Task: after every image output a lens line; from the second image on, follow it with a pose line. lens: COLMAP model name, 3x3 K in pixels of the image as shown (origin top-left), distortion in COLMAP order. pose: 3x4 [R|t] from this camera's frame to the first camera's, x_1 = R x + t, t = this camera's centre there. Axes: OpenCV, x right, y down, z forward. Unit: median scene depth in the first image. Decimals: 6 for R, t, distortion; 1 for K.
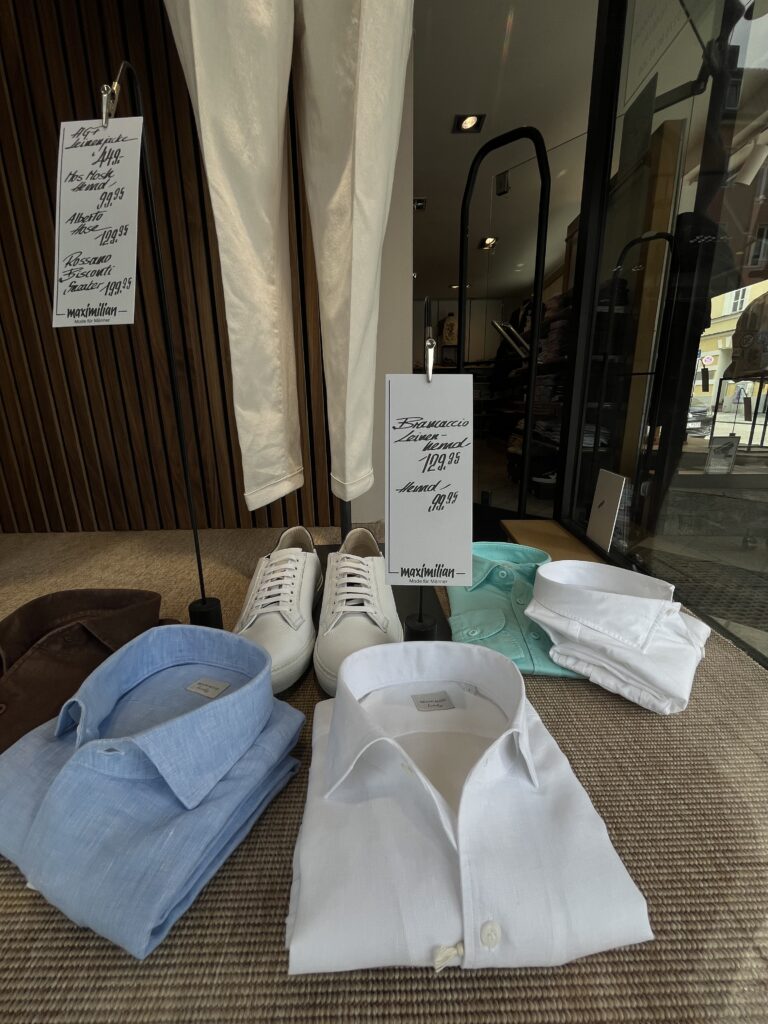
lens RADIAL K [[417.3, 0, 384.0], [0, 417.3, 512.0], [0, 0, 1]] dist [-0.003140, -0.000603]
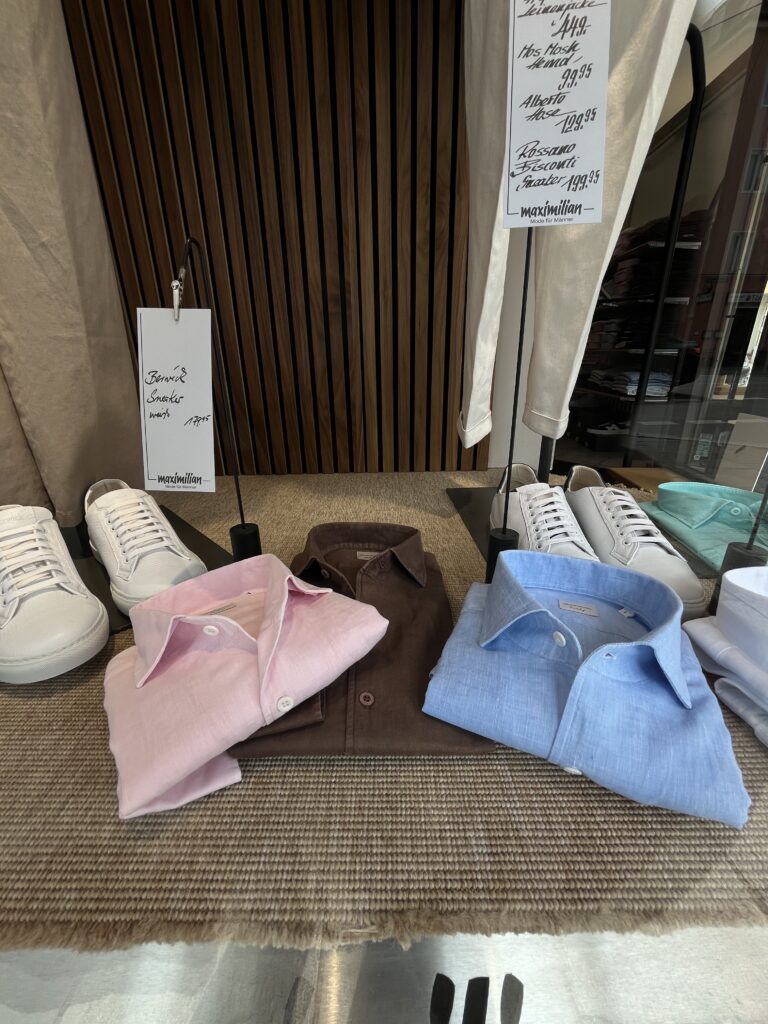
lens RADIAL K [[417.3, 0, 384.0], [0, 417.3, 512.0], [0, 0, 1]] dist [-0.003140, -0.000603]
pose [[0.999829, 0.003907, -0.018056, -1.045043], [-0.002005, 0.994558, 0.104167, 0.095171], [0.018364, -0.104113, 0.994396, -0.006489]]
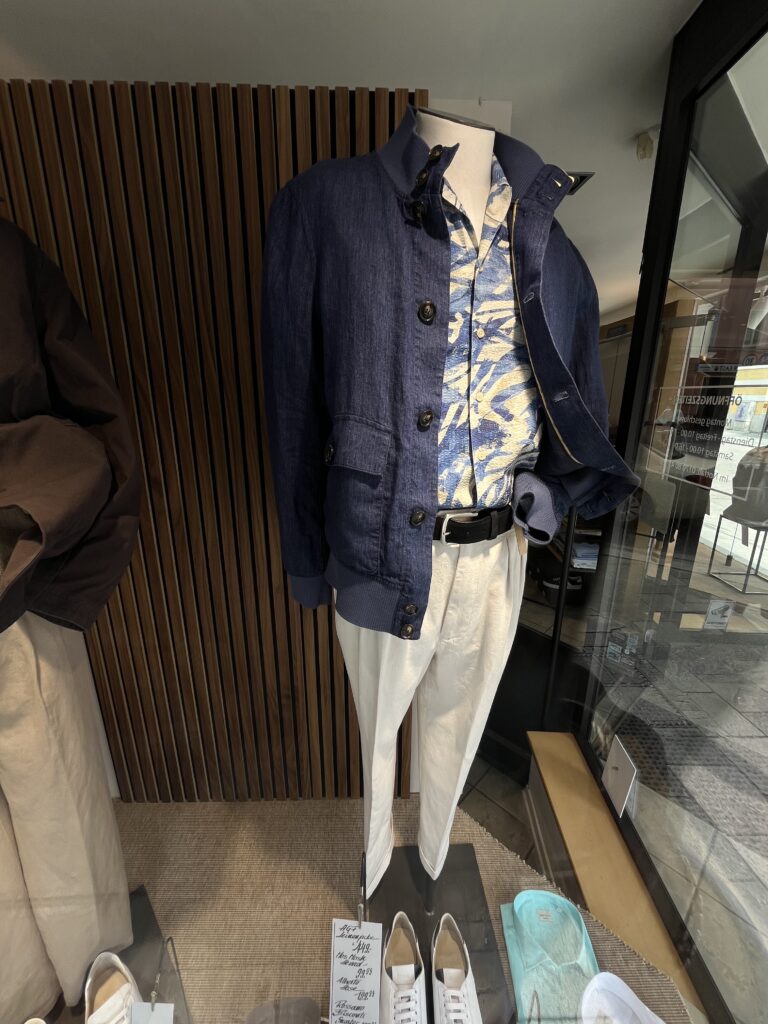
lens RADIAL K [[416.4, 0, 384.0], [0, 416.4, 512.0], [0, 0, 1]] dist [-0.001017, 0.000194]
pose [[0.999794, 0.020268, -0.000528, -0.606065], [-0.020259, 0.999704, 0.013454, -2.715695], [0.000801, -0.013441, 0.999909, -0.735032]]
